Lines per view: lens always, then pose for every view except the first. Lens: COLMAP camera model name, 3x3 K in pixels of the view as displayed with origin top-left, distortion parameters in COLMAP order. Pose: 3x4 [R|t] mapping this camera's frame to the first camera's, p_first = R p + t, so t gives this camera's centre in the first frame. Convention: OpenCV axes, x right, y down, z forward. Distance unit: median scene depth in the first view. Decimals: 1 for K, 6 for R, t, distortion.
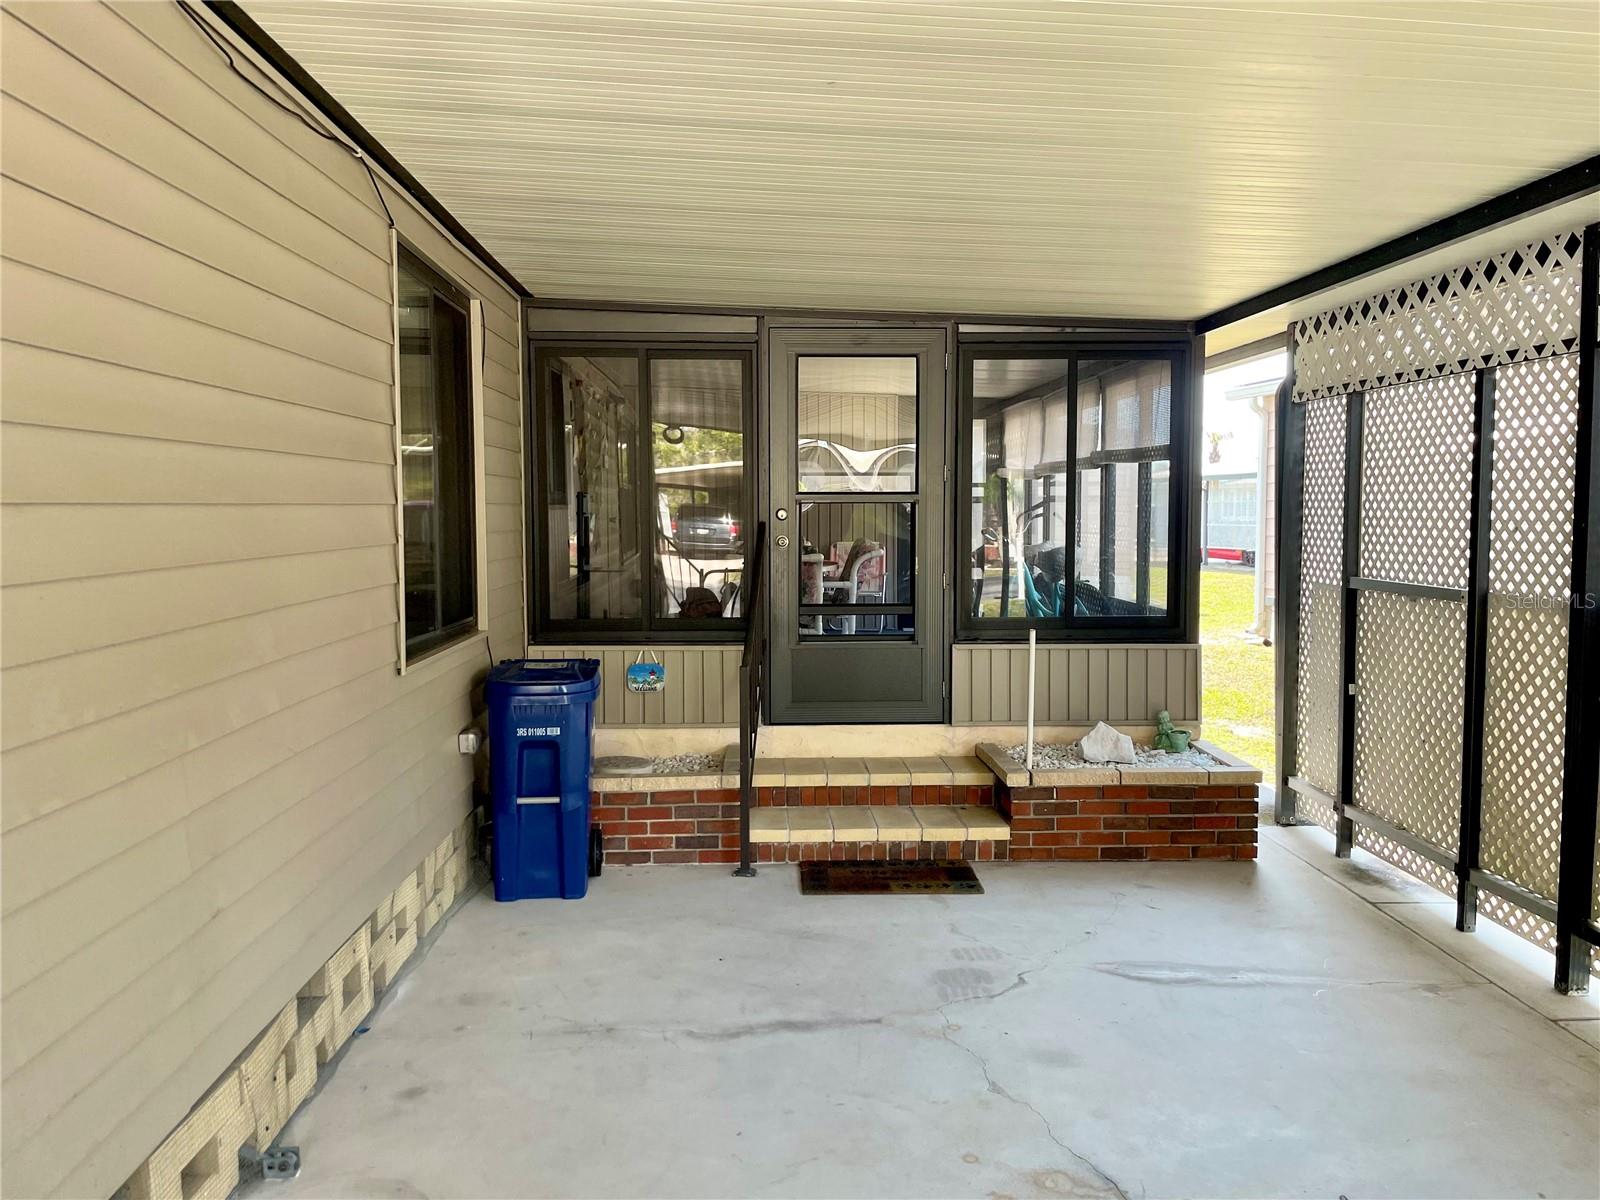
lens RADIAL K [[1214.9, 0, 809.1], [0, 1214.9, 579.6], [0, 0, 1]] dist [0.092377, -0.122764]
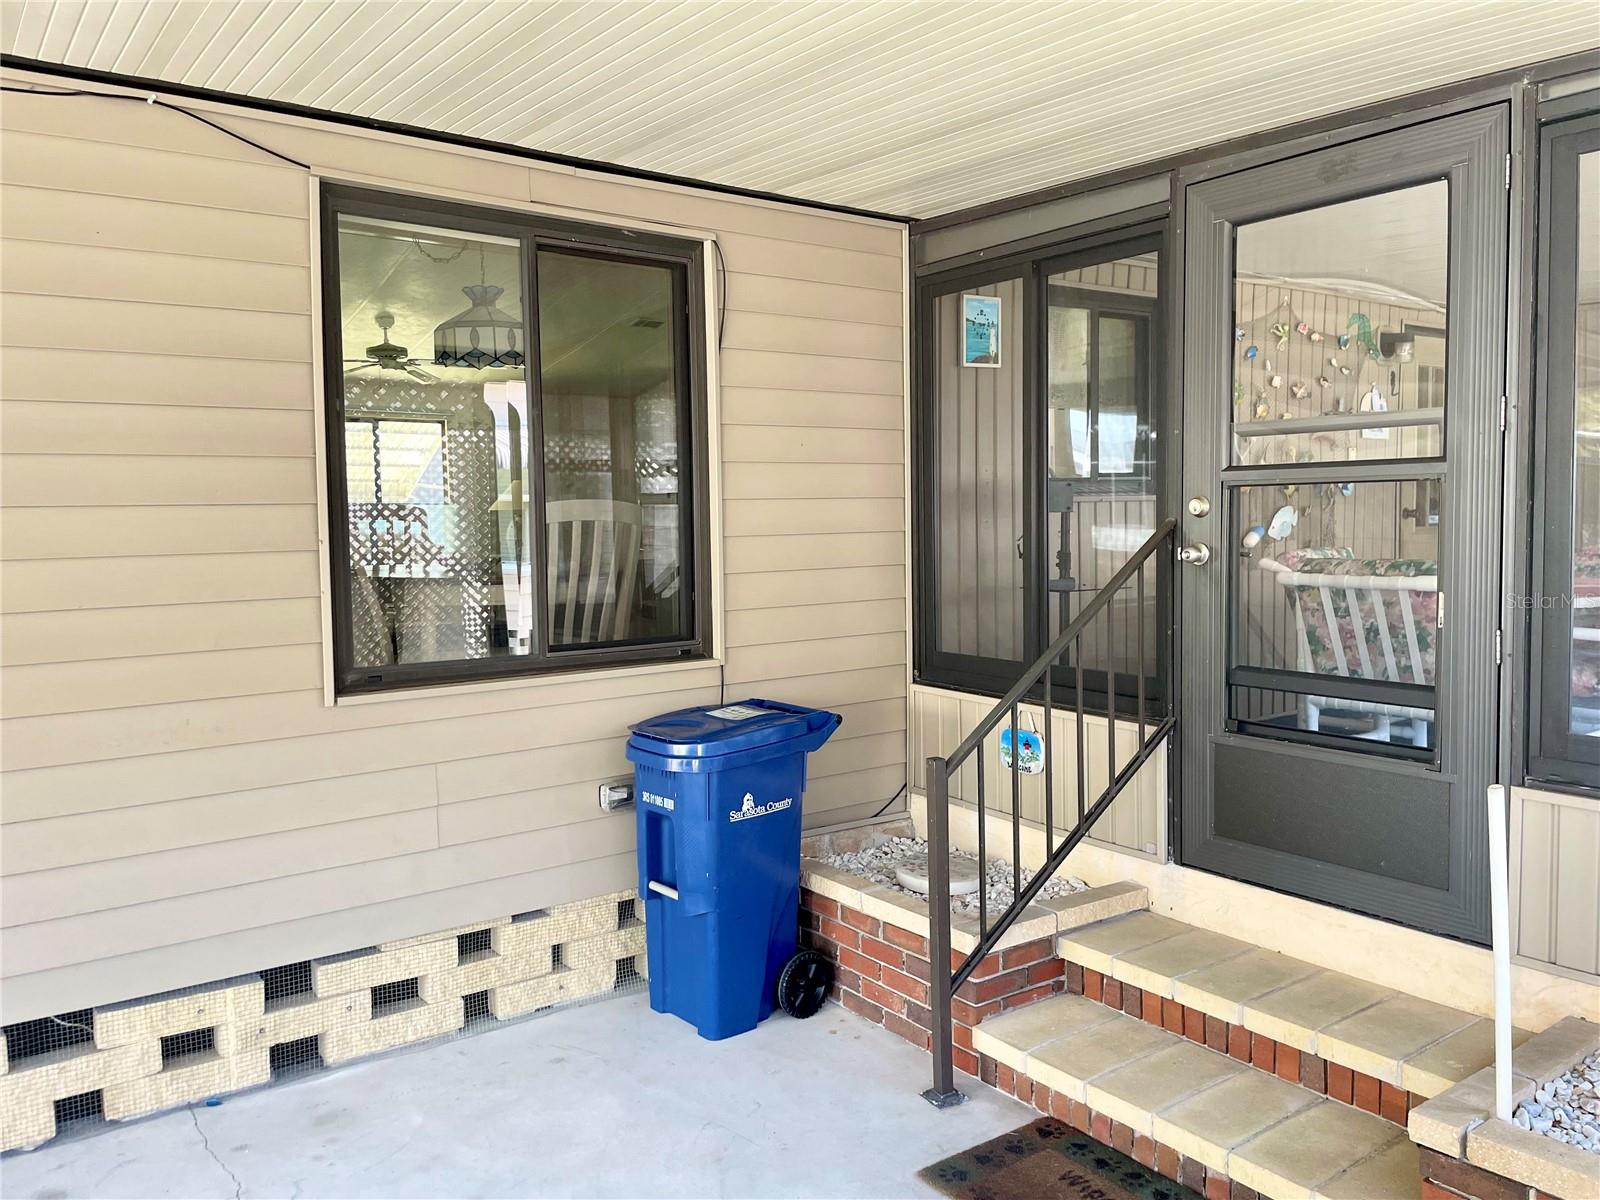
lens RADIAL K [[1214.9, 0, 809.1], [0, 1214.9, 579.6], [0, 0, 1]] dist [0.092377, -0.122764]
pose [[0.552632, 0.040637, -0.832434, 0.411072], [-0.035397, 0.999054, 0.025272, -0.031360], [0.832673, 0.015499, 0.553547, 0.597206]]
